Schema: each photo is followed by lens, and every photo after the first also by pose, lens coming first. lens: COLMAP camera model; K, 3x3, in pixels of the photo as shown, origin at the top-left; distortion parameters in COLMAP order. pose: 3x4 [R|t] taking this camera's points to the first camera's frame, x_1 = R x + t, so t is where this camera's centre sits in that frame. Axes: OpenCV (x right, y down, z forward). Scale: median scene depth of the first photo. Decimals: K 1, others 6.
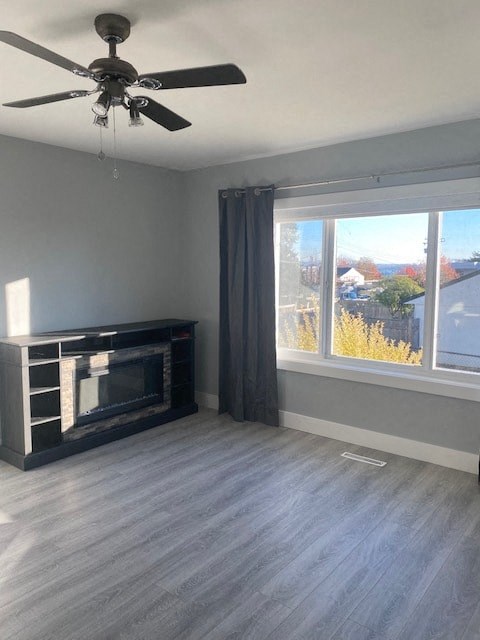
lens RADIAL K [[485.8, 0, 235.5], [0, 485.8, 310.8], [0, 0, 1]] dist [0.003682, 0.000509]
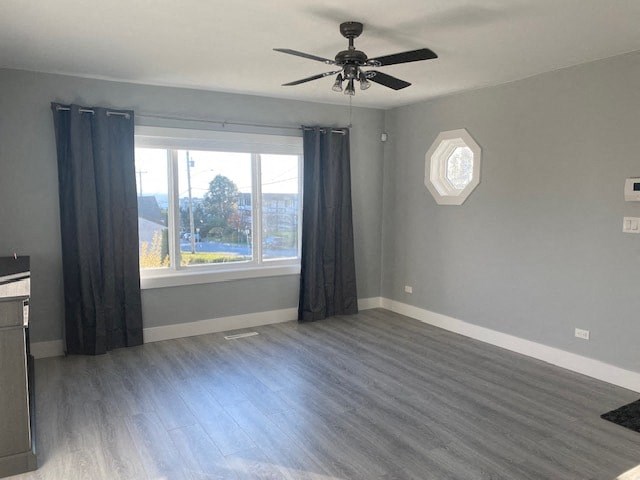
lens RADIAL K [[485.8, 0, 320.0], [0, 485.8, 240.0], [0, 0, 1]] dist [0.003682, 0.000509]
pose [[0.338123, -0.086032, 0.937161, -0.869789], [0.087154, 0.994396, 0.059842, -0.015214], [-0.937058, 0.061444, 0.343726, 0.320198]]
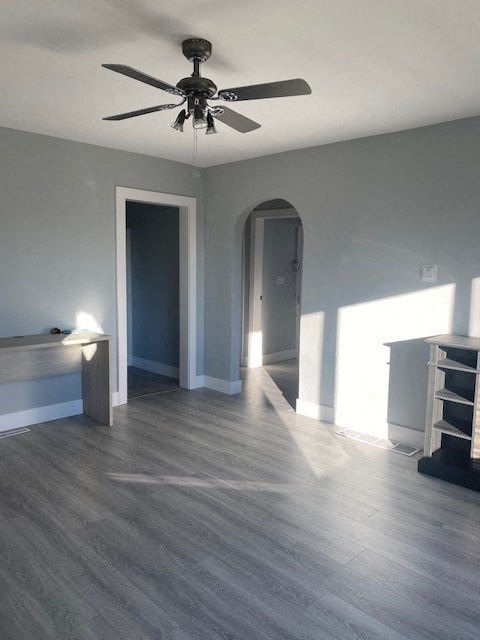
lens RADIAL K [[485.8, 0, 235.5], [0, 485.8, 310.8], [0, 0, 1]] dist [0.003682, 0.000509]
pose [[-0.098457, 0.112714, -0.988737, 0.489621], [-0.111636, 0.986042, 0.123523, -0.058096], [0.988860, 0.122541, -0.084500, 0.647598]]
